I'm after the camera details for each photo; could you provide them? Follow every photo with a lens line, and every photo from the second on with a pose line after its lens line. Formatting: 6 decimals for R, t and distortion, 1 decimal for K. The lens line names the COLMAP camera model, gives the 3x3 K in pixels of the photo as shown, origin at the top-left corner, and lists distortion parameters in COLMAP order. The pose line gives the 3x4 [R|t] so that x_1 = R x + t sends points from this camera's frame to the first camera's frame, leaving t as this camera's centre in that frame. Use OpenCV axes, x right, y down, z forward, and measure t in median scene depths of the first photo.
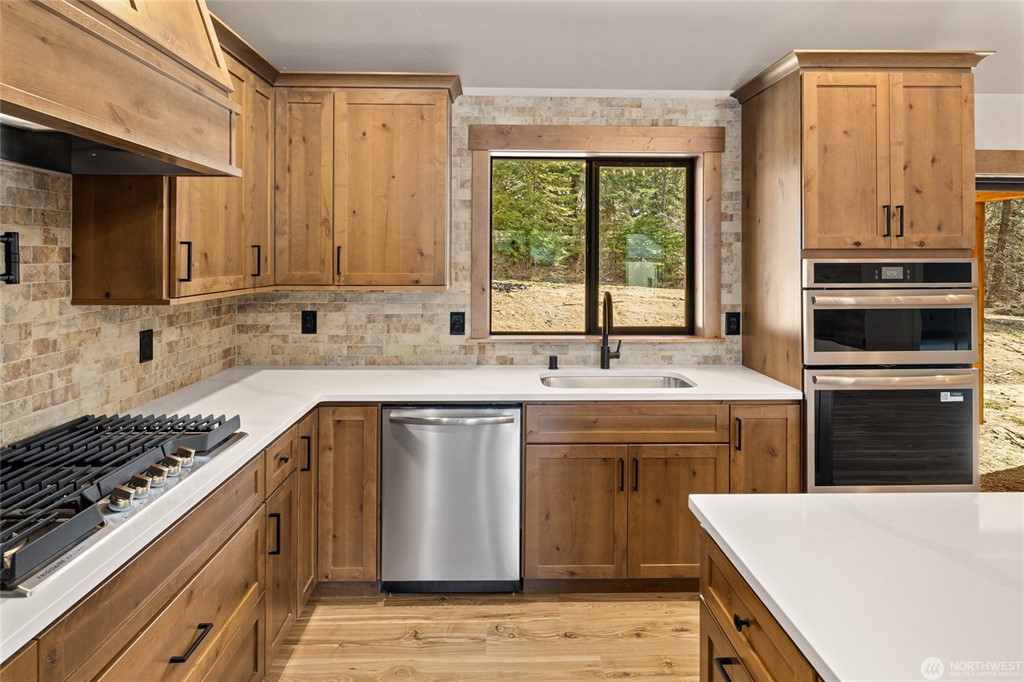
lens RADIAL K [[574.2, 0, 508.4], [0, 574.2, 255.2], [0, 0, 1]] dist [0.001442, 0.000241]
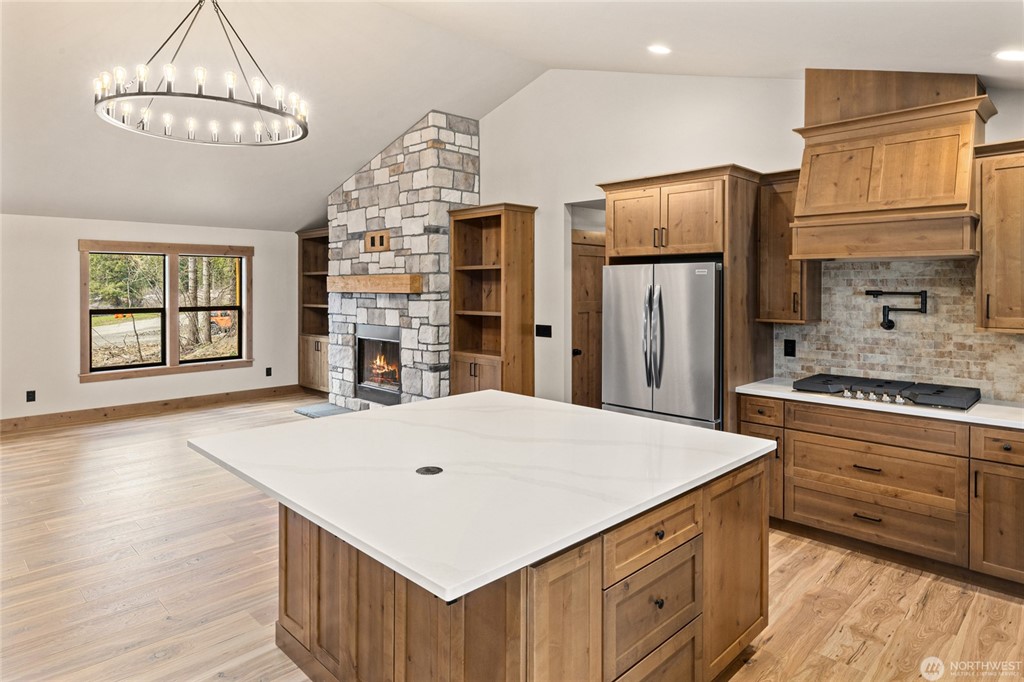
lens RADIAL K [[601.5, 0, 509.7], [0, 601.5, 286.9], [0, 0, 1]] dist [-0.001627, -0.000266]
pose [[-0.730128, 0.000558, -0.683310, 1.116756], [0.003524, 0.999989, -0.002950, -0.030417], [0.683301, -0.004562, -0.730122, 0.920193]]
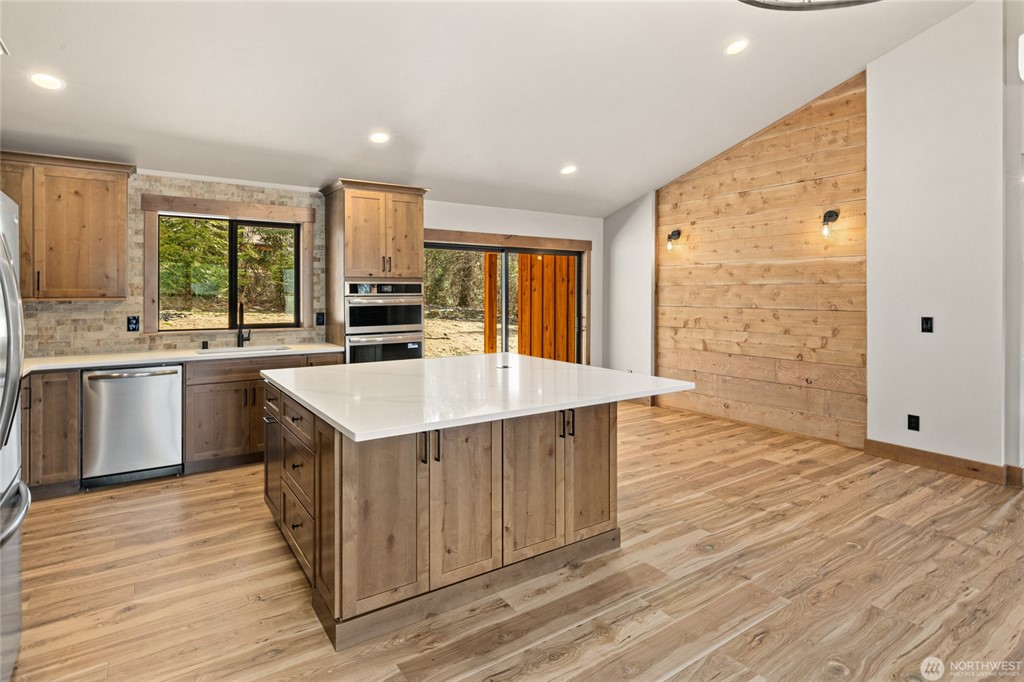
lens RADIAL K [[537.1, 0, 508.4], [0, 537.1, 294.2], [0, 0, 1]] dist [-0.004214, -0.000037]
pose [[0.841101, -0.003875, 0.540865, -0.022188], [-0.000934, 0.999962, 0.008616, 0.030299], [-0.540878, -0.007753, 0.841065, -0.808968]]
